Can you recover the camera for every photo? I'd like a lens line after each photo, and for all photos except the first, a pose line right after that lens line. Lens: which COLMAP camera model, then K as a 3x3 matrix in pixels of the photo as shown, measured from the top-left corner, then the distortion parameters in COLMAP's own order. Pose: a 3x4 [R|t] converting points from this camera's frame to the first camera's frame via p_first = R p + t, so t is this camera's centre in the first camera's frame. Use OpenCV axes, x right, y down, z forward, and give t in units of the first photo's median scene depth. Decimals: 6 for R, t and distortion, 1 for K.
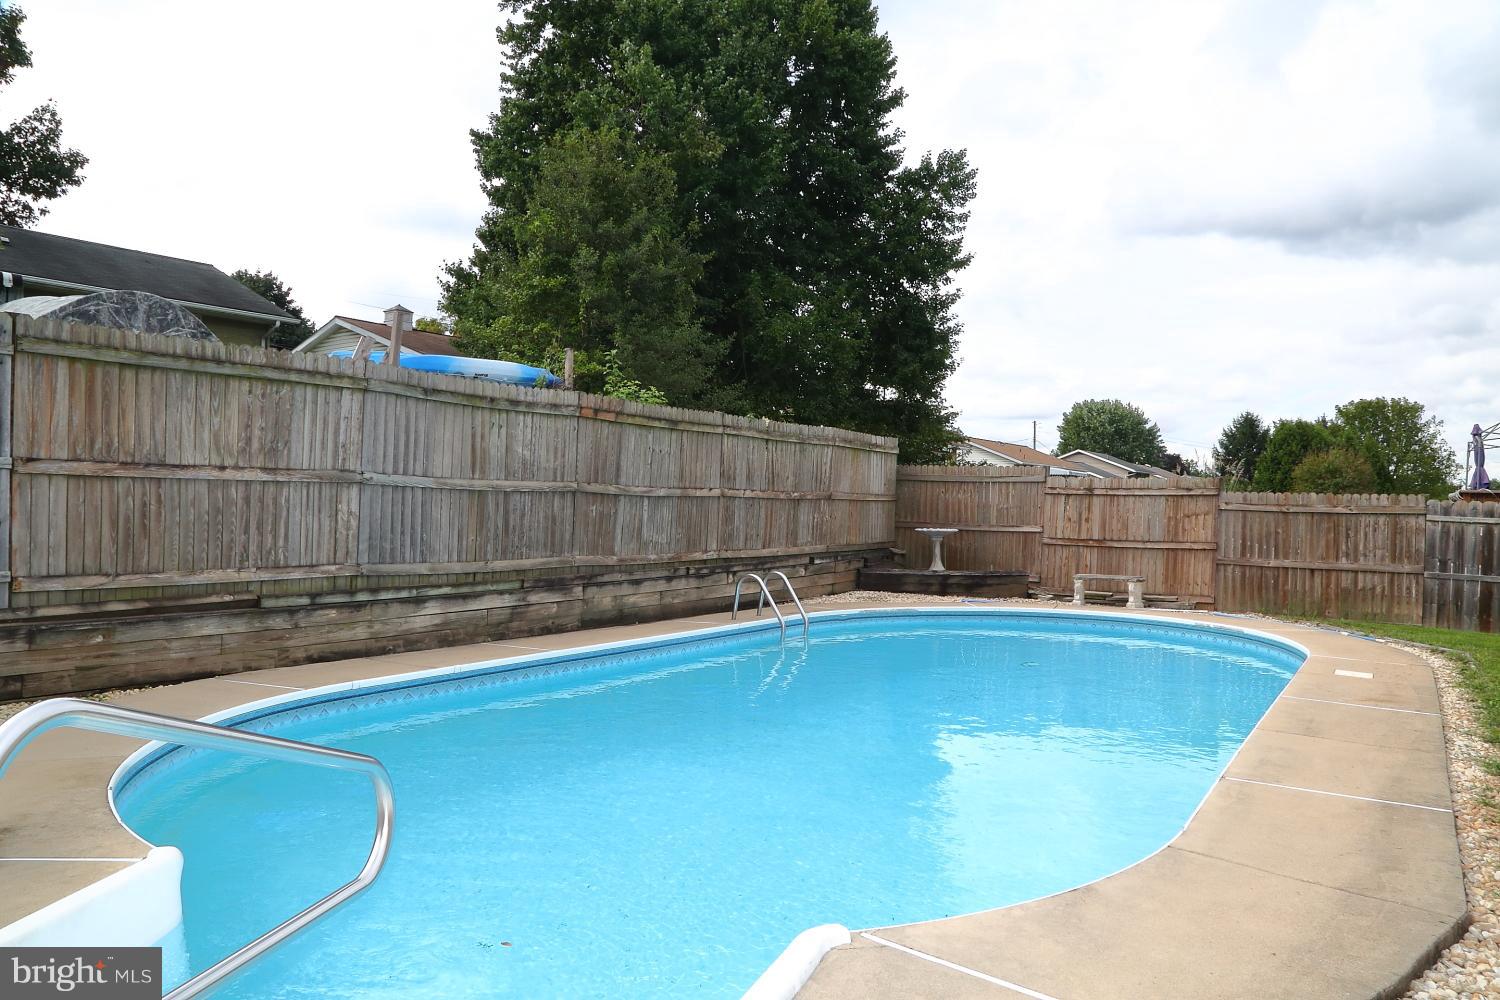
lens RADIAL K [[1048.4, 0, 753.6], [0, 1048.4, 504.8], [0, 0, 1]] dist [-0.112574, 0.067328]
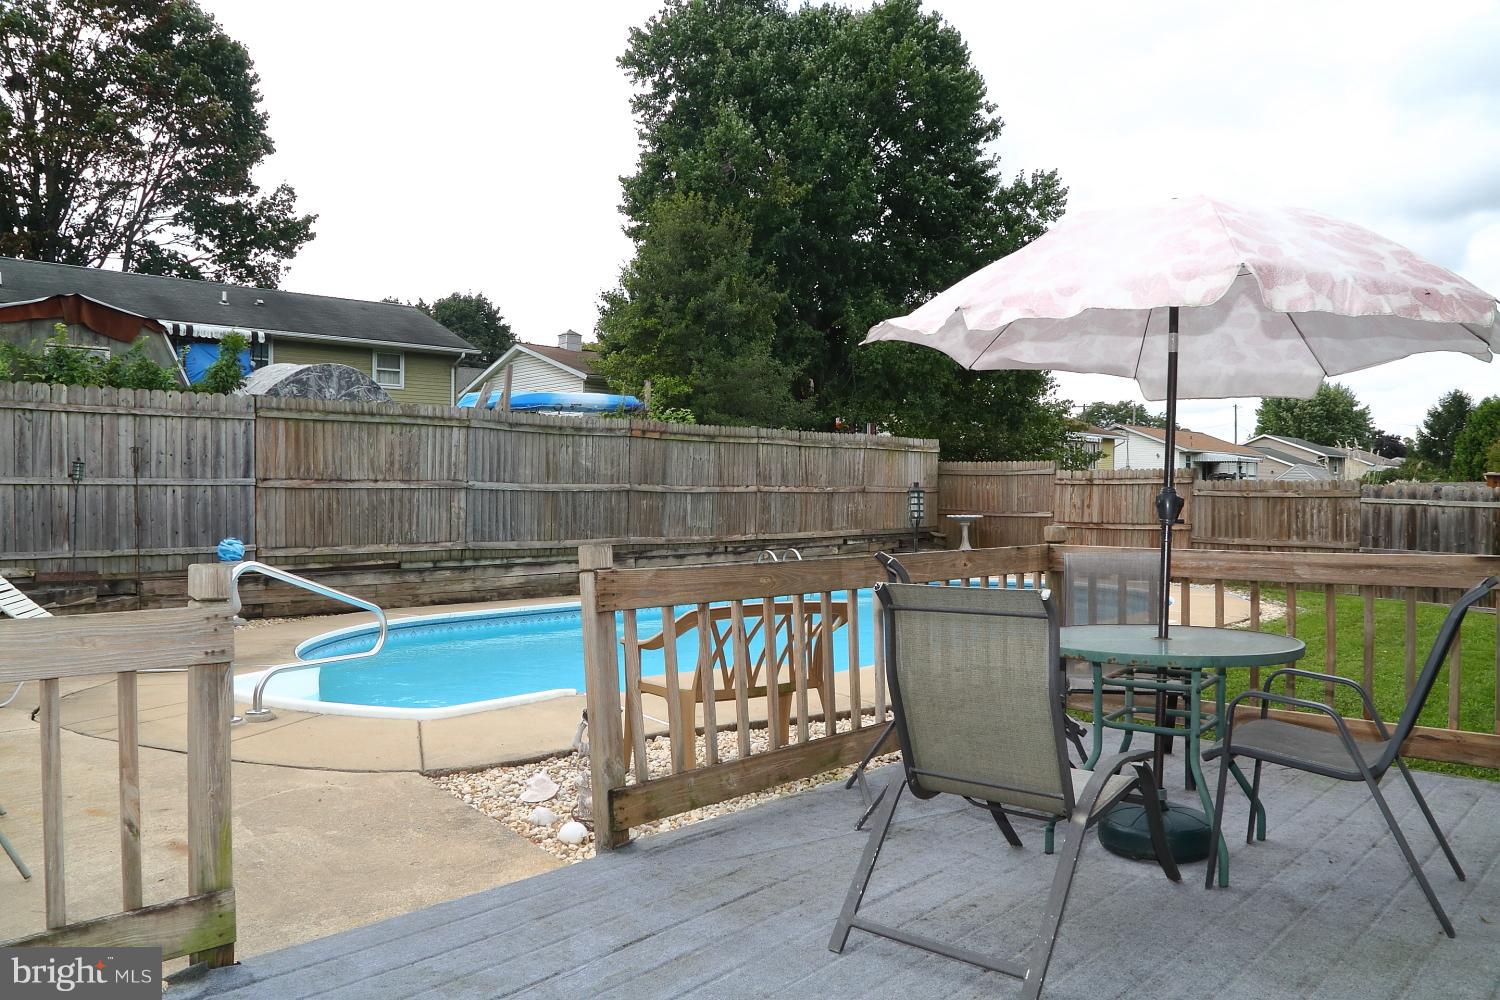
lens RADIAL K [[1048.4, 0, 754.8], [0, 1048.4, 507.0], [0, 0, 1]] dist [-0.112574, 0.067328]
pose [[0.980361, -0.014243, -0.196698, 0.215602], [0.015896, 0.999850, 0.006829, 0.001778], [0.196572, -0.009821, 0.980440, -0.267616]]
